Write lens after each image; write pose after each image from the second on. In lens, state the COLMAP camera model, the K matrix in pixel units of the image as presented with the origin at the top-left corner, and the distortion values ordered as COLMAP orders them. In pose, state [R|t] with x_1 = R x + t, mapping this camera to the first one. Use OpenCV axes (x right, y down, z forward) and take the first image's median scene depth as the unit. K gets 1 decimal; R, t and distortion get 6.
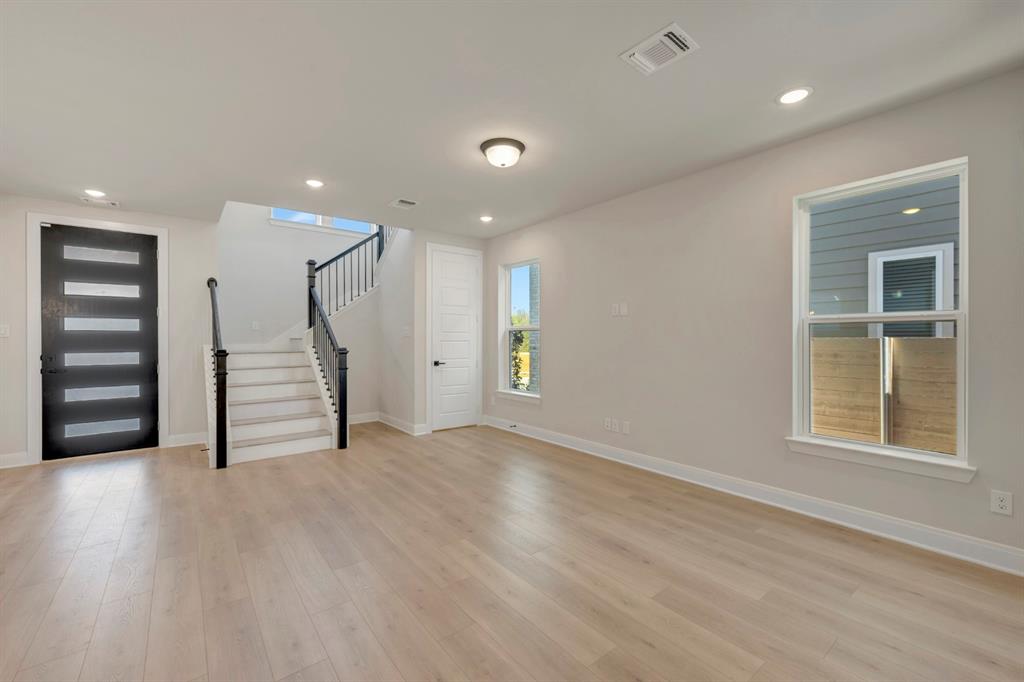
lens RADIAL K [[422.6, 0, 516.3], [0, 422.6, 338.8], [0, 0, 1]] dist [0.001276, 0.000354]
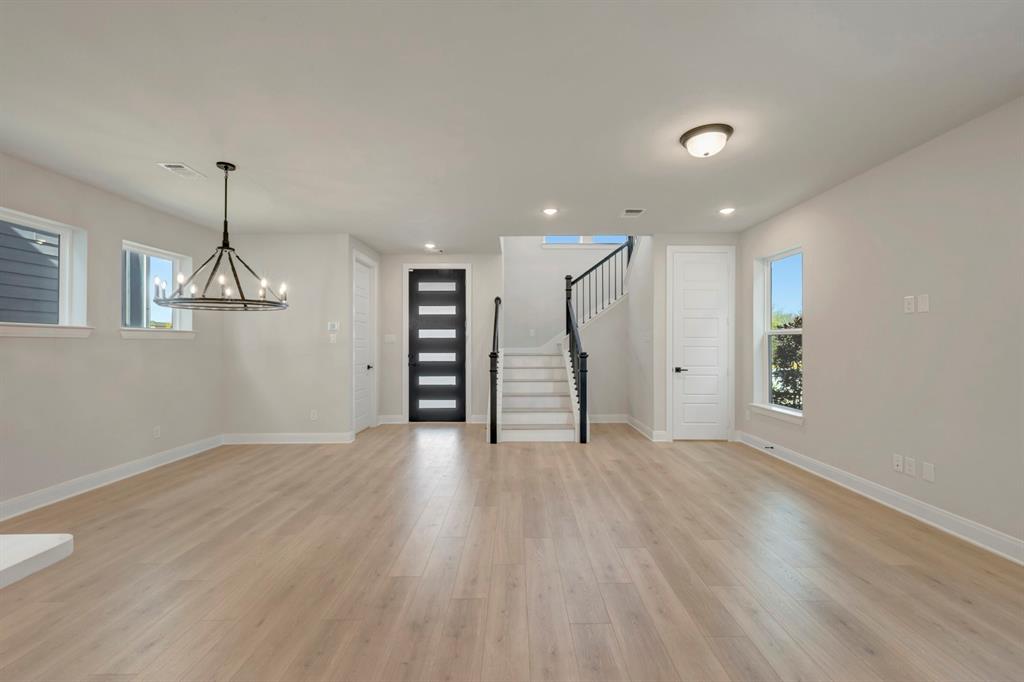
lens RADIAL K [[422.6, 0, 518.3], [0, 422.6, 340.9], [0, 0, 1]] dist [0.001276, 0.000354]
pose [[0.787371, -0.001361, -0.616477, 0.140817], [-0.003287, 0.999974, -0.006406, -0.000659], [0.616470, 0.007071, 0.787347, 0.021947]]
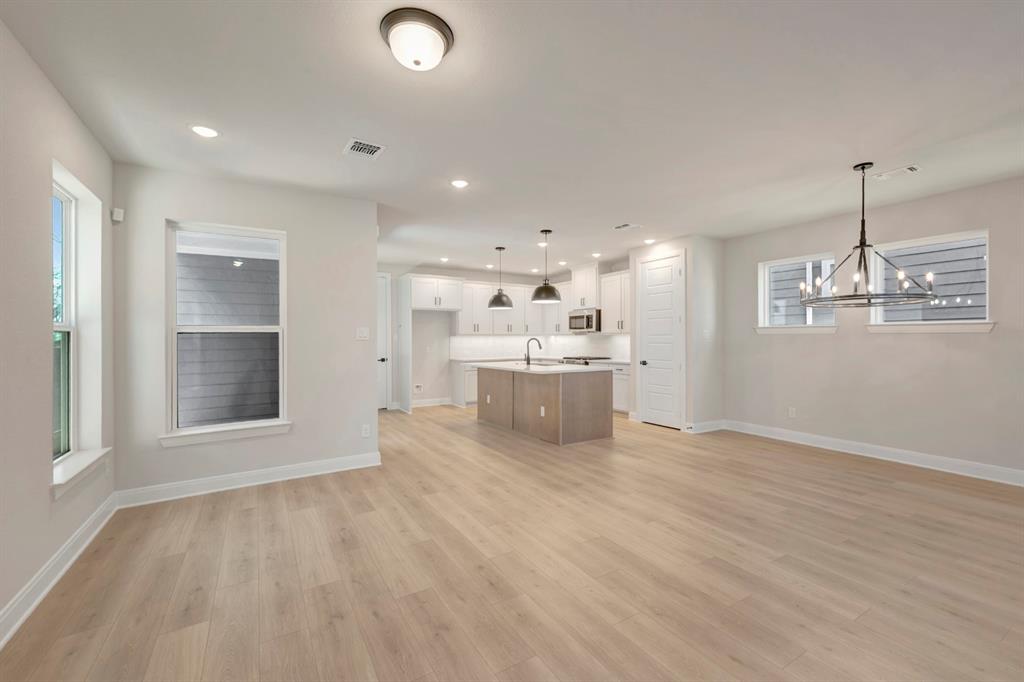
lens RADIAL K [[422.6, 0, 518.4], [0, 422.6, 342.1], [0, 0, 1]] dist [0.001276, 0.000354]
pose [[-0.992619, 0.009472, 0.120904, -0.169080], [0.010757, 0.999892, 0.009984, -0.005917], [-0.120797, 0.011211, -0.992614, 1.064603]]
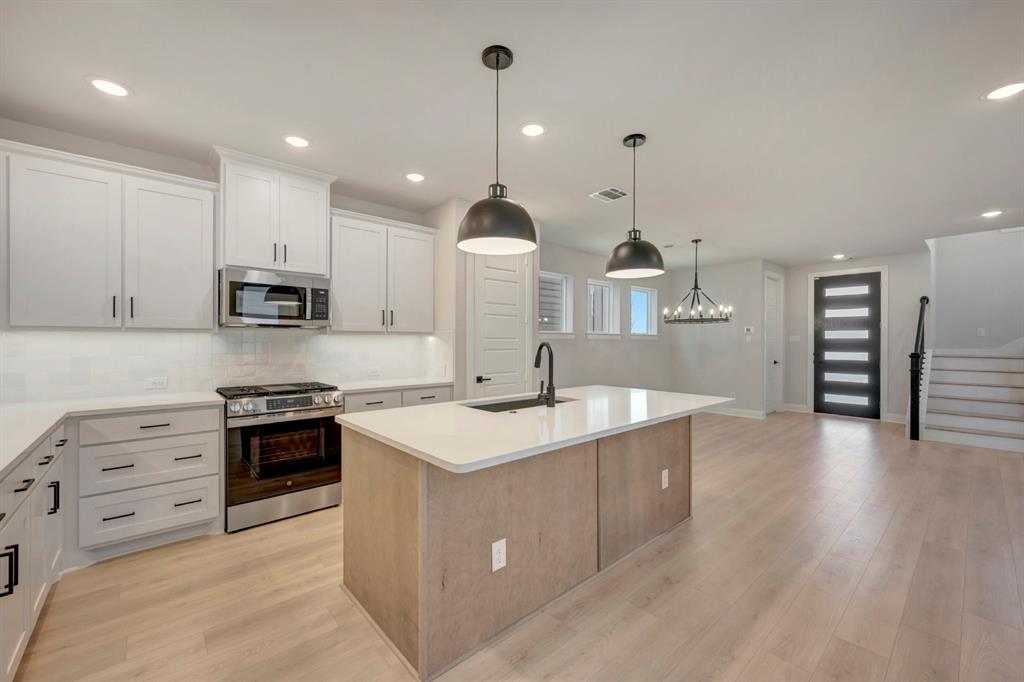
lens RADIAL K [[408.1, 0, 519.0], [0, 408.1, 342.2], [0, 0, 1]] dist [0.001854, -0.000507]
pose [[0.054476, 0.007775, -0.998485, 0.471781], [-0.006793, 0.999949, 0.007415, -0.008088], [0.998492, 0.006378, 0.054526, -0.297085]]
